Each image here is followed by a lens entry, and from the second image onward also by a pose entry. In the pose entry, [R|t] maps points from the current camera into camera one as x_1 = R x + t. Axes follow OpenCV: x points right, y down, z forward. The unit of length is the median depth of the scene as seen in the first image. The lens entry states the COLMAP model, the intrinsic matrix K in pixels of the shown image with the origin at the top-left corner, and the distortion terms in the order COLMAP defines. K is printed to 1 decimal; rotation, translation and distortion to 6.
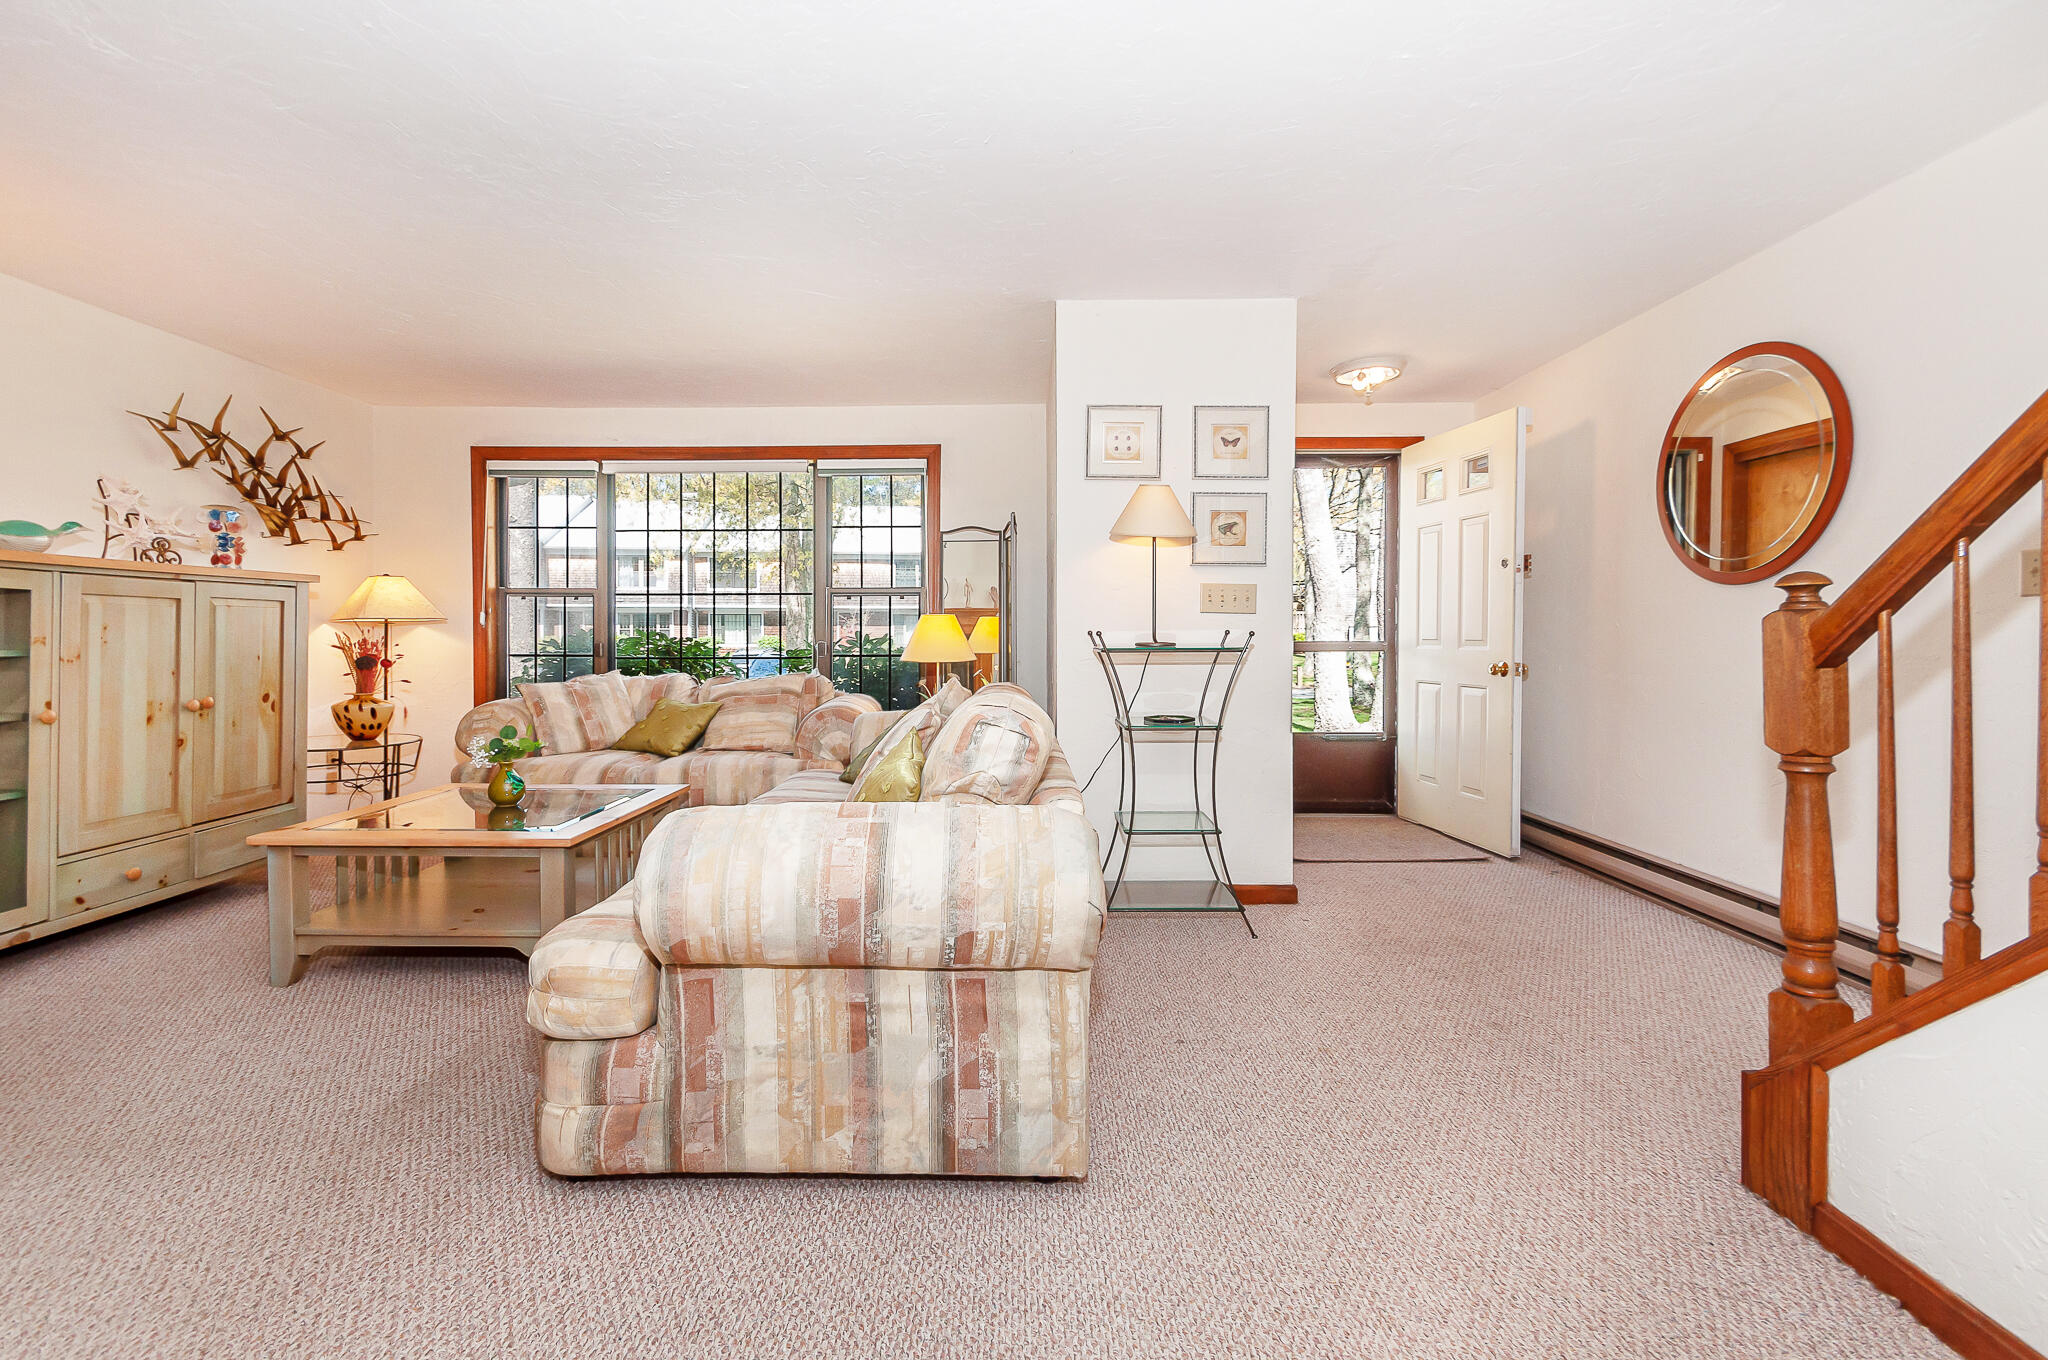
lens RADIAL K [[934.4, 0, 1018.5], [0, 934.4, 639.6], [0, 0, 1]] dist [0.001325, -0.000172]
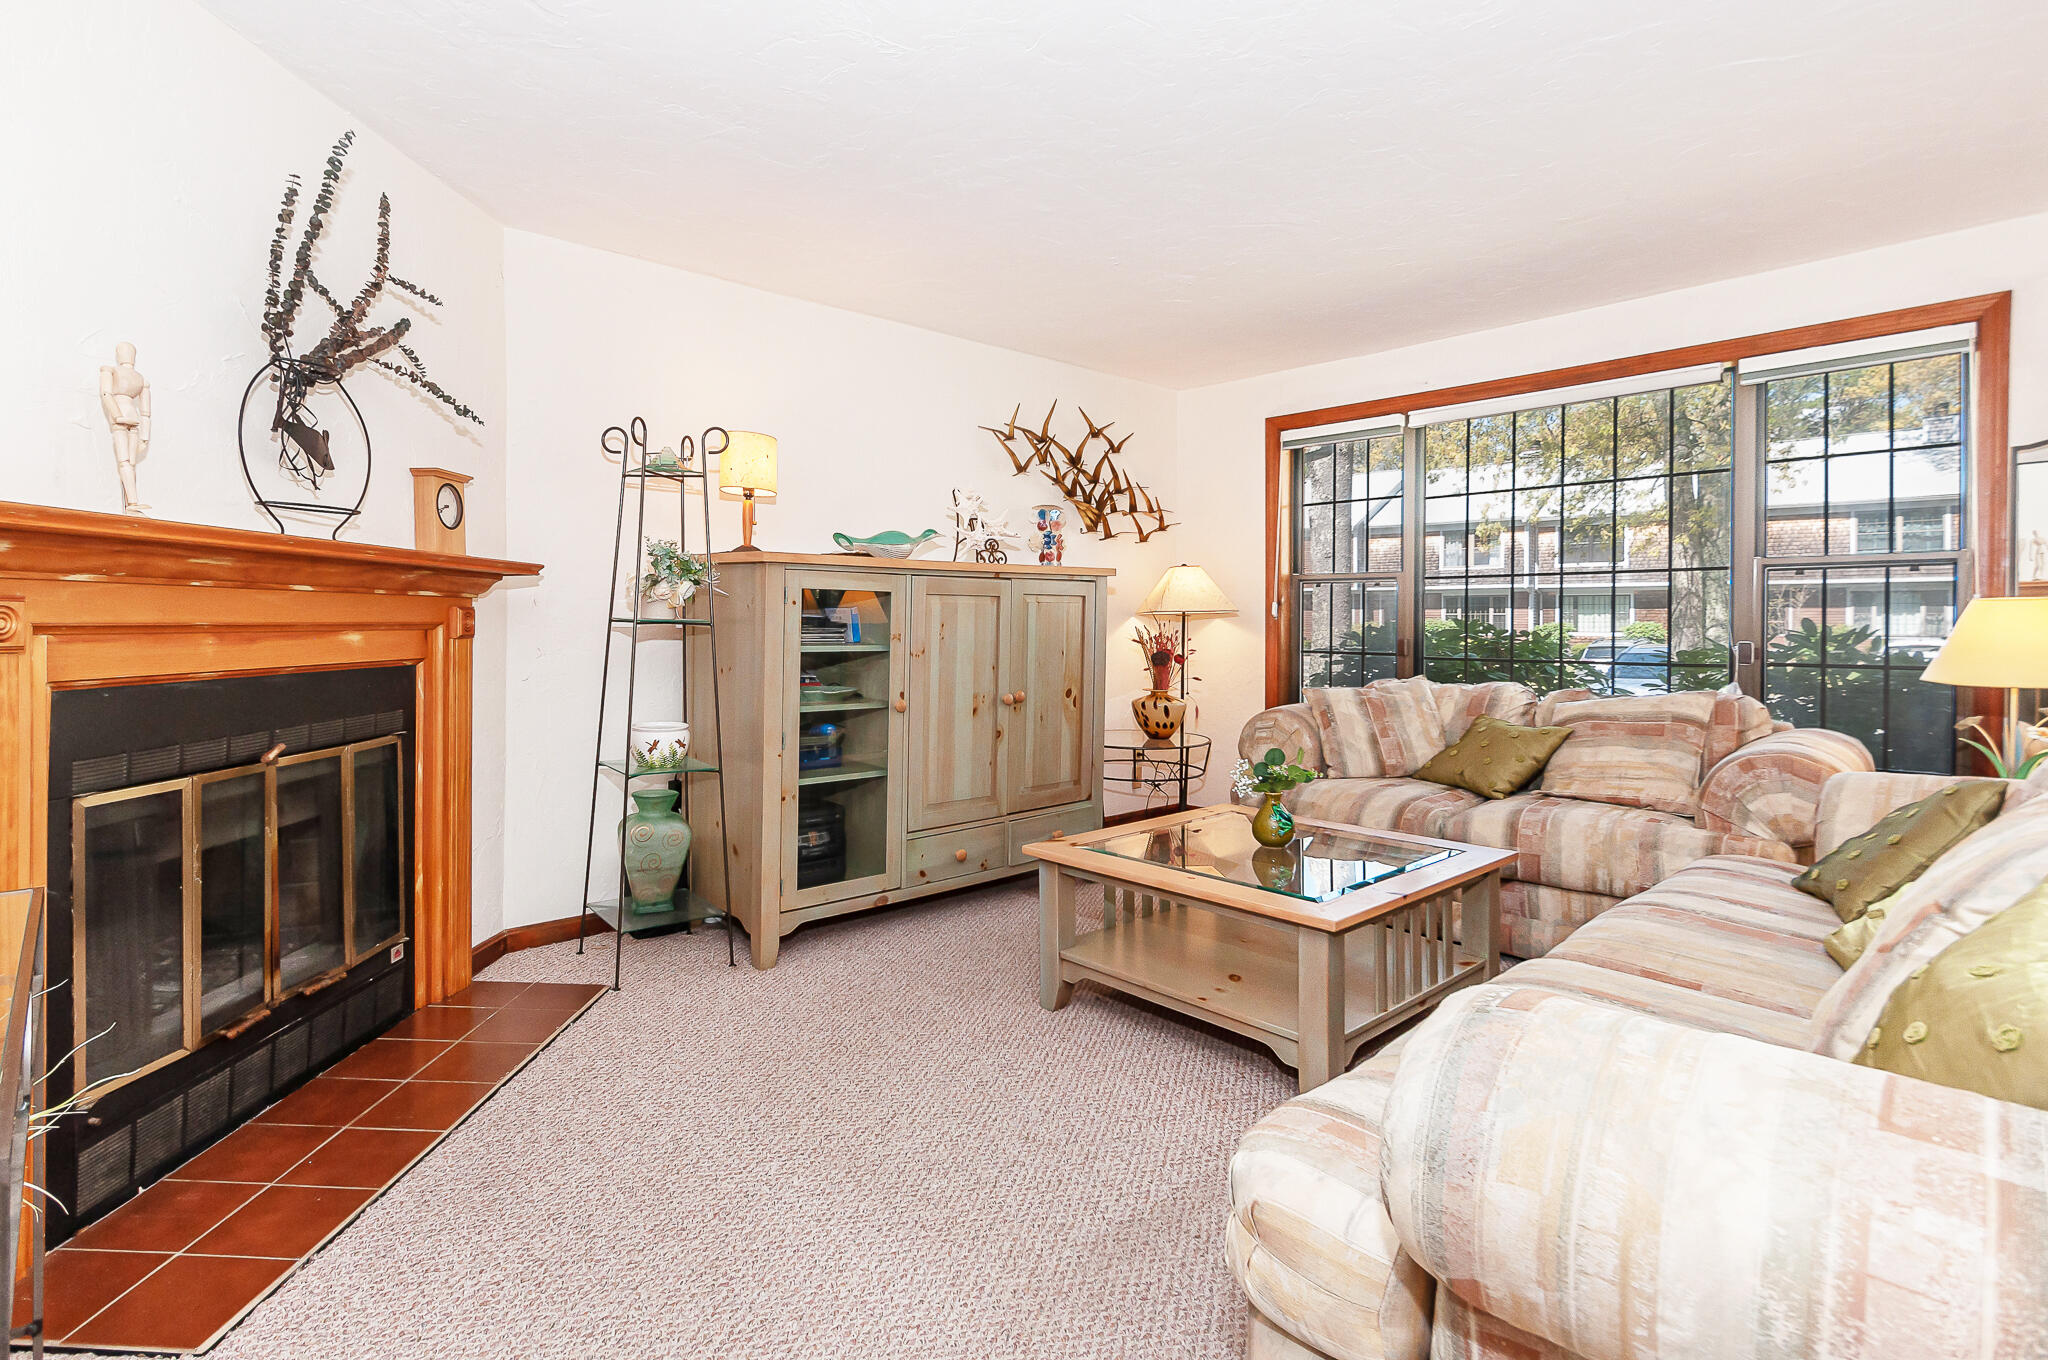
lens RADIAL K [[1016.6, 0, 976.4], [0, 1016.6, 640.2], [0, 0, 1]] dist [0.002635, 0.002172]
pose [[0.669473, 0.013678, -0.742710, -0.052162], [-0.003039, 0.999873, 0.015675, -0.009281], [0.742830, -0.008237, 0.669429, 0.164781]]
